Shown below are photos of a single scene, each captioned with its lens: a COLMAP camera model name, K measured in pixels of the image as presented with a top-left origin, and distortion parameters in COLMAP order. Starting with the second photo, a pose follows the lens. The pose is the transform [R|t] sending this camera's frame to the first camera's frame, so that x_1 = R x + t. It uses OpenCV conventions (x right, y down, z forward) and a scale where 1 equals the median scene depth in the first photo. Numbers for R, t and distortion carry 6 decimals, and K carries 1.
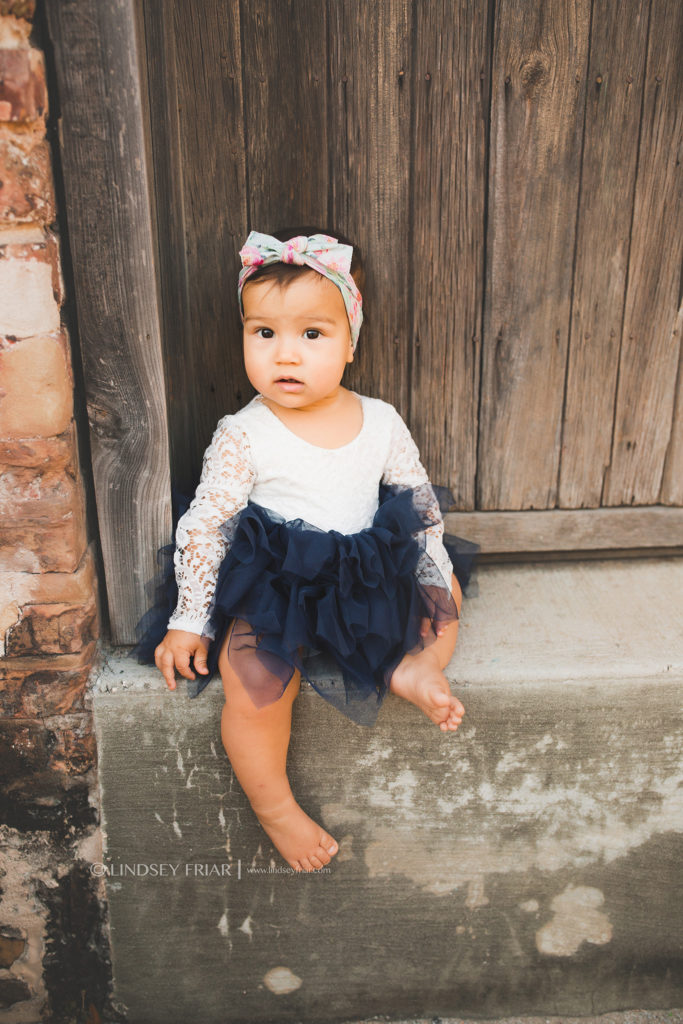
lens RADIAL K [[1036.7, 0, 341.5], [0, 1036.7, 512.0], [0, 0, 1]] dist [0.007355, -0.008267]
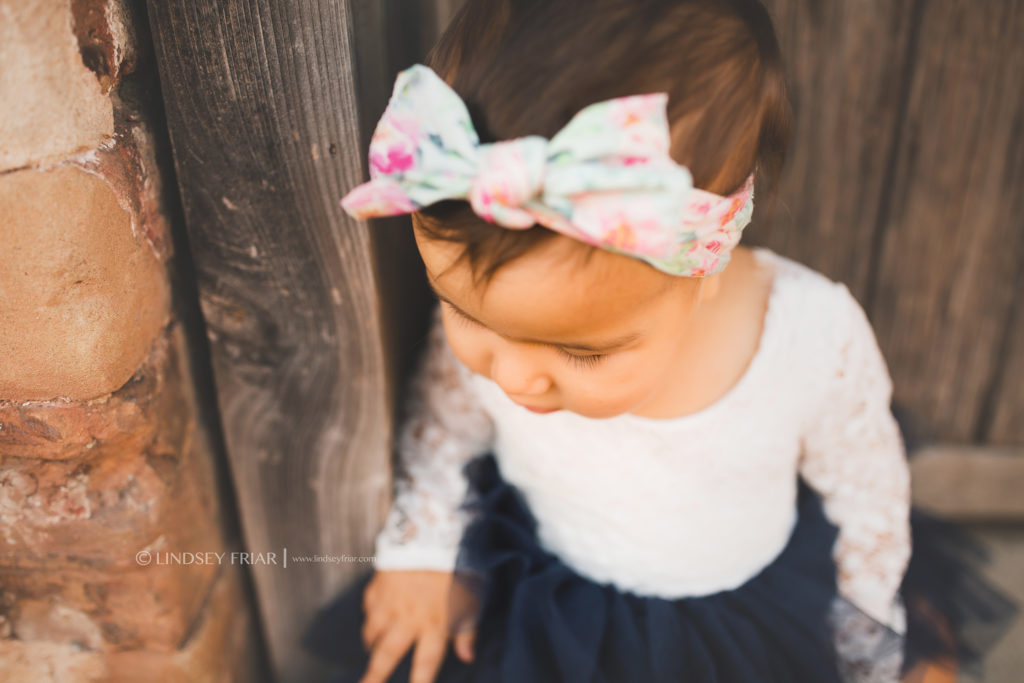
lens RADIAL K [[1036.7, 0, 512.0], [0, 1036.7, 341.5], [0, 0, 1]] dist [0.007355, -0.008267]
pose [[0.993272, 0.050973, -0.103983, -0.066620], [-0.035332, 0.988495, 0.147070, -0.156832], [0.110283, -0.142407, 0.983645, 0.584050]]
